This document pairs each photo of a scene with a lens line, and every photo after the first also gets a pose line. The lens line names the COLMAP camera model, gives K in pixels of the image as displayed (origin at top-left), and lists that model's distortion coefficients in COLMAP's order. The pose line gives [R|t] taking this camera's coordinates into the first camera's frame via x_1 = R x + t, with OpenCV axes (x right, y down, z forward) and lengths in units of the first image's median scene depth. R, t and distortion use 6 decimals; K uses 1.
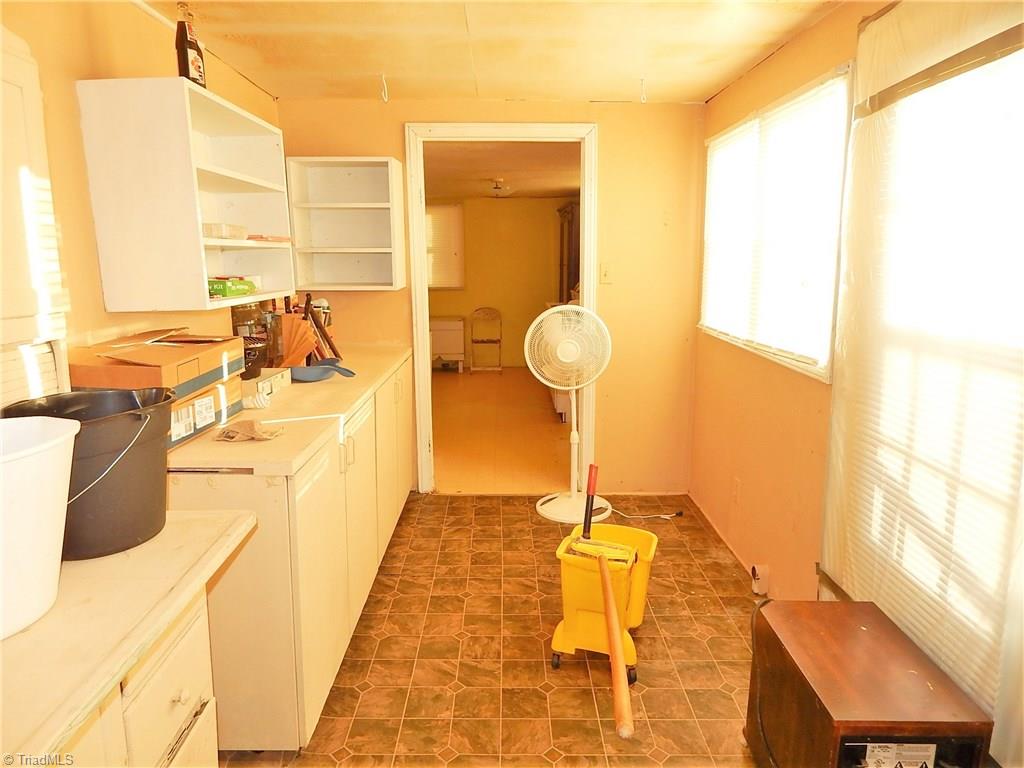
lens RADIAL K [[671.9, 0, 502.0], [0, 671.9, 447.3], [0, 0, 1]] dist [-0.007659, -0.003372]
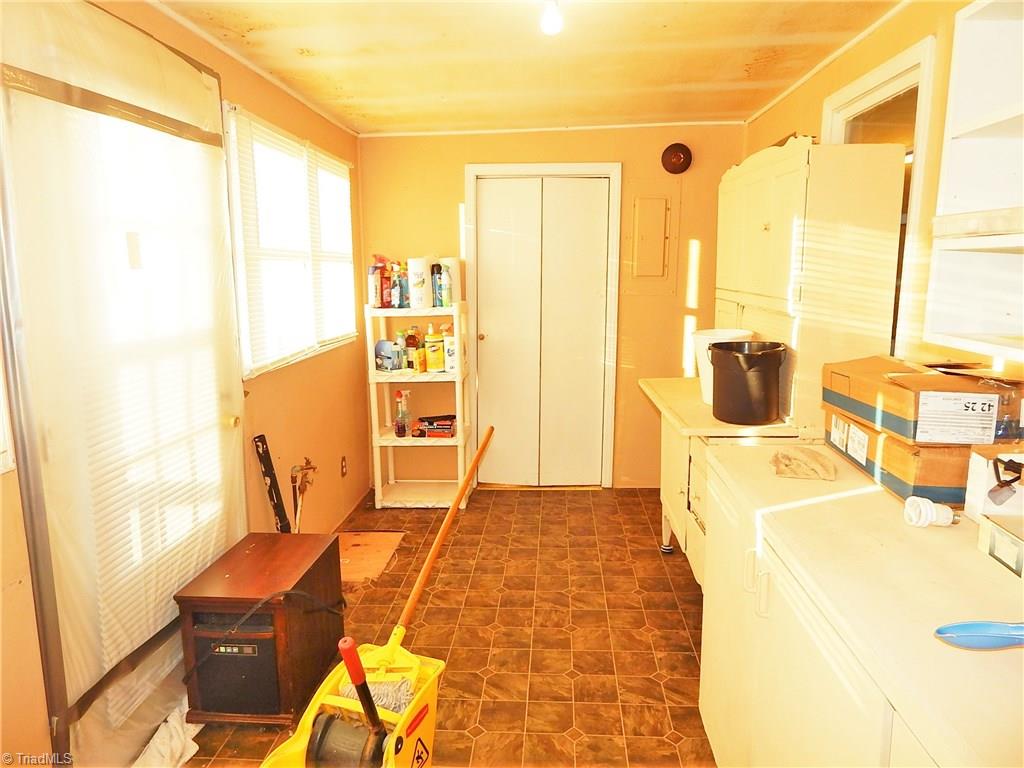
lens RADIAL K [[671.9, 0, 512.6], [0, 671.9, 382.0], [0, 0, 1]] dist [-0.007659, -0.003372]
pose [[-0.997984, -0.025492, 0.058119, -0.020331], [0.002210, 0.901265, 0.433263, -0.528463], [-0.063426, 0.432518, -0.899392, 1.805931]]
